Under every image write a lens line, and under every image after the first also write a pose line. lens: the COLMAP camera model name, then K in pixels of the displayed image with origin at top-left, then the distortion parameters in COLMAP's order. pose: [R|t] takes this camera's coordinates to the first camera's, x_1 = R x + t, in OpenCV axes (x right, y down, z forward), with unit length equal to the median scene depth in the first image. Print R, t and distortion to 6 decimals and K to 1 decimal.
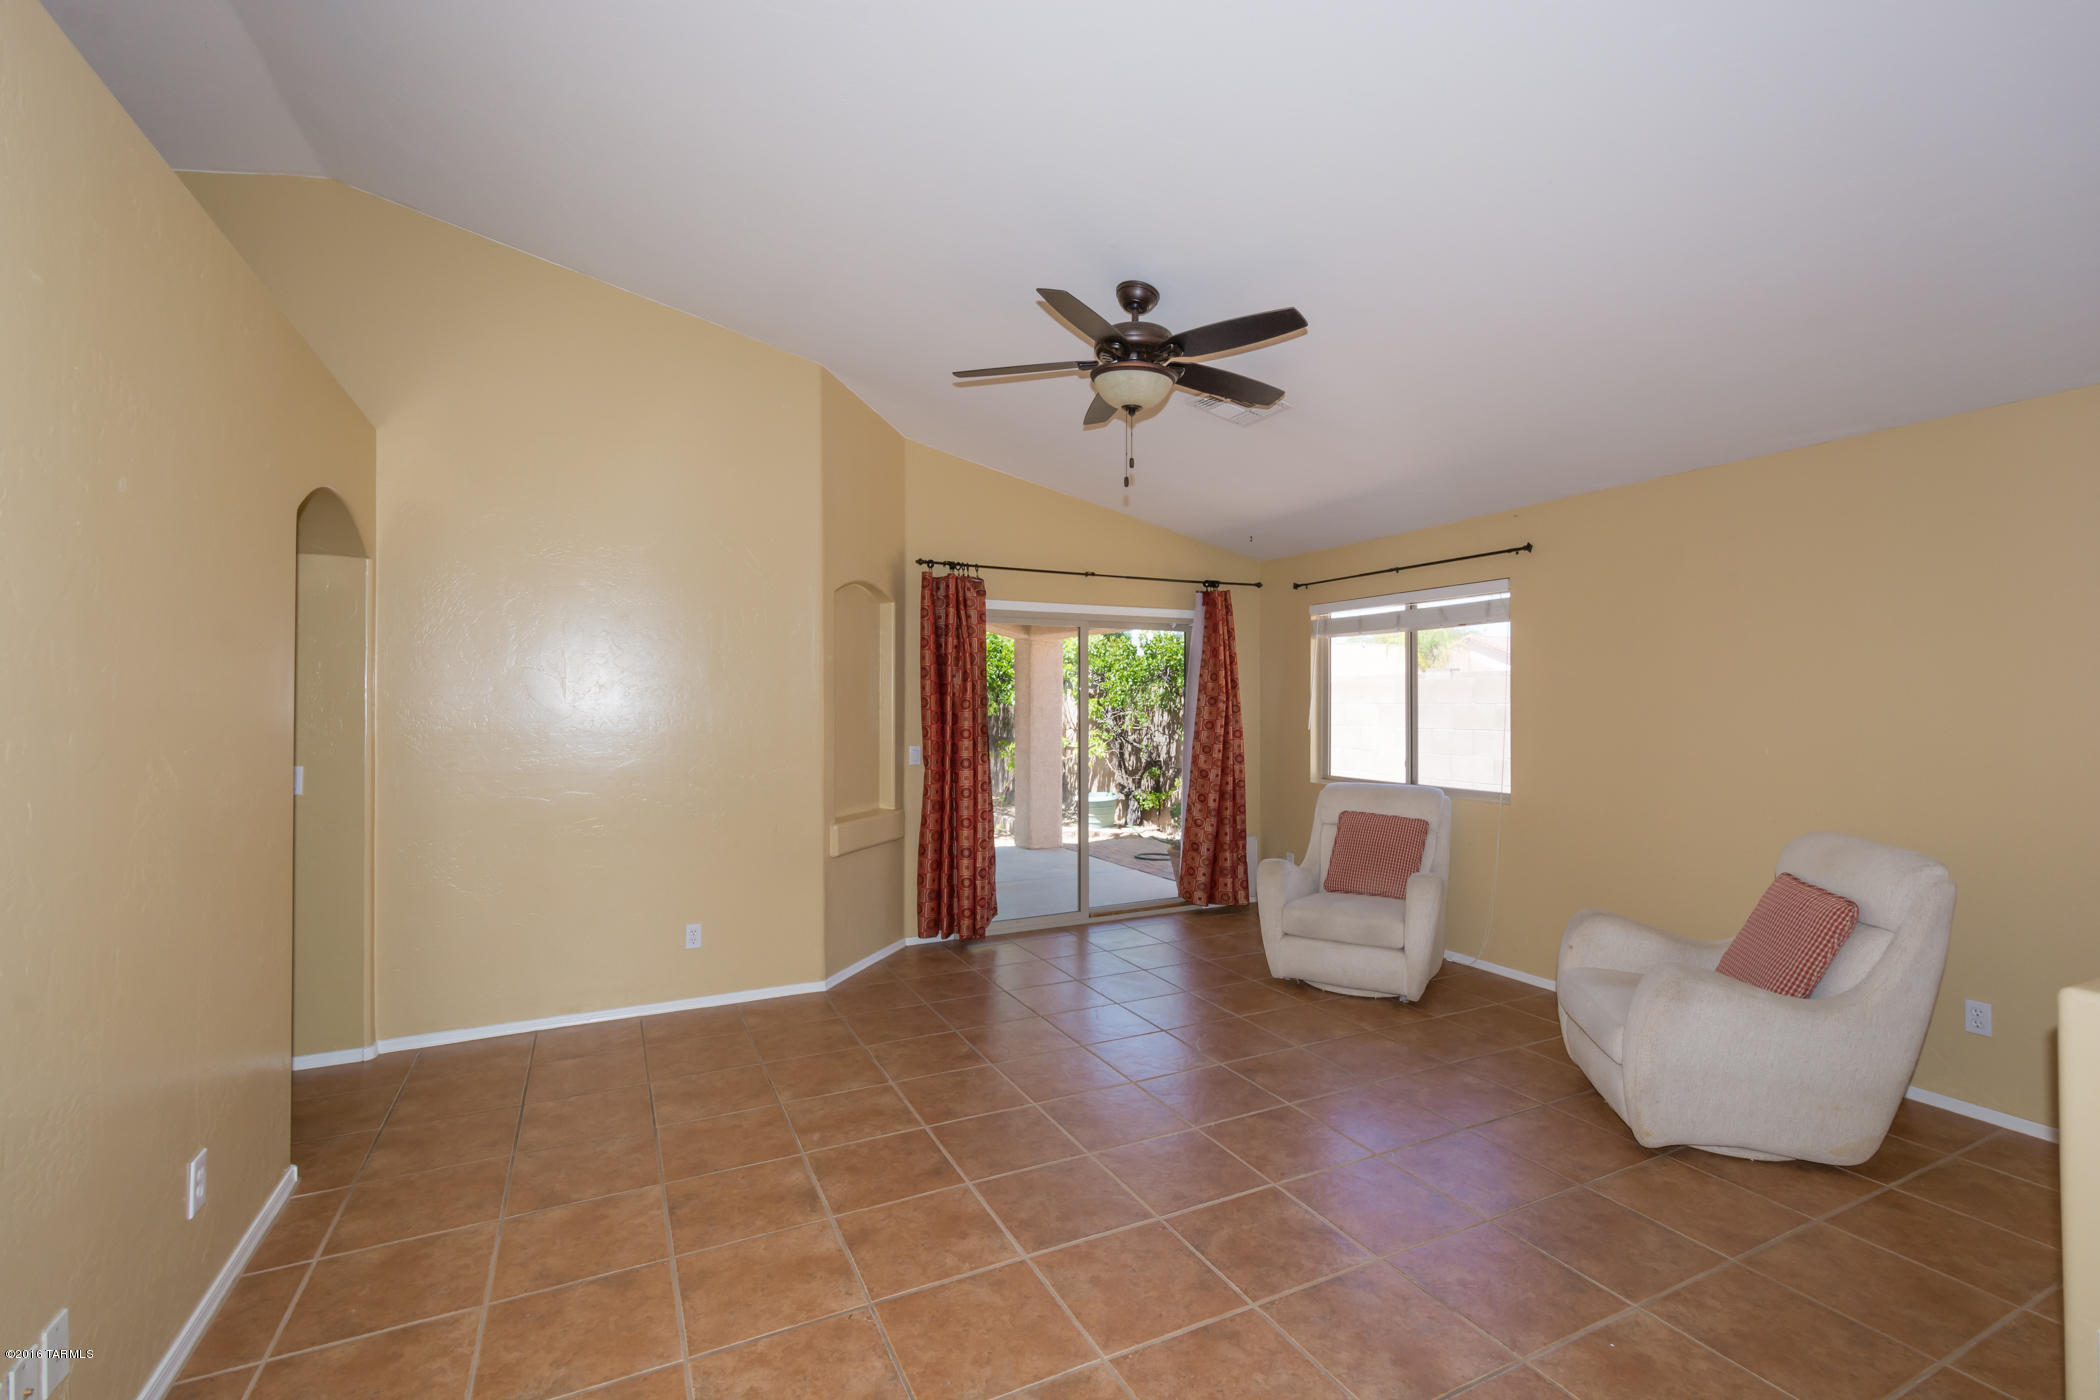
lens RADIAL K [[907.8, 0, 1067.2], [0, 907.8, 703.9], [0, 0, 1]] dist [0.012207, 0.000349]
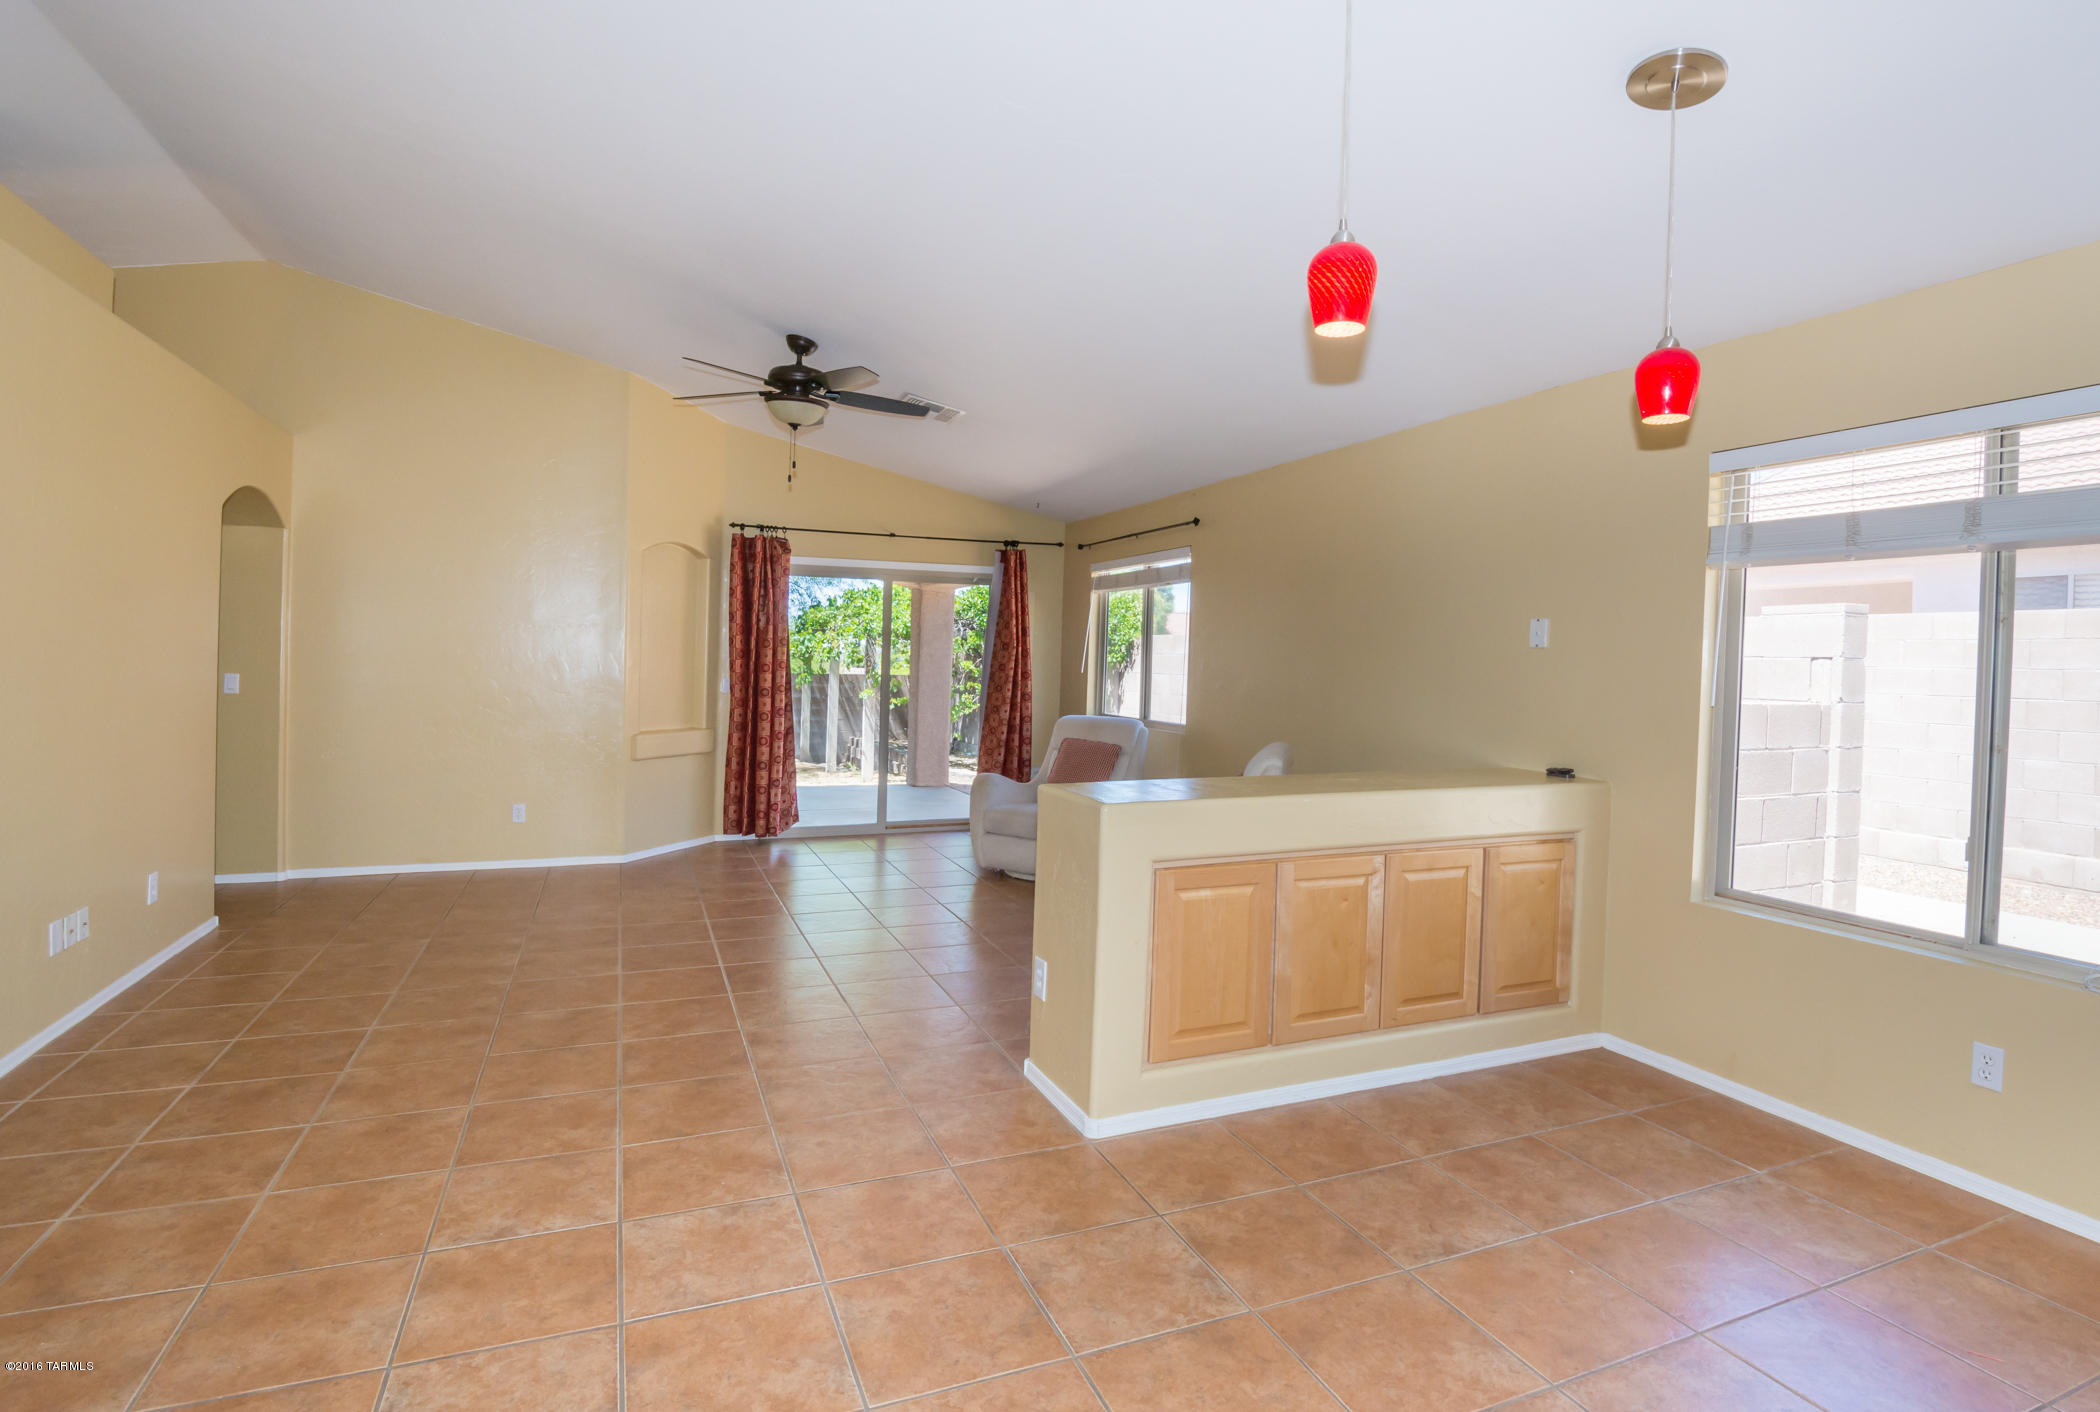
lens RADIAL K [[1012.7, 0, 1044.0], [0, 1012.7, 660.5], [0, 0, 1]] dist [-0.013367, -0.000430]
pose [[0.997117, 0.020434, -0.073074, 0.352350], [-0.020341, 0.999791, 0.002022, 0.013032], [0.073100, -0.000529, 0.997324, -0.313150]]
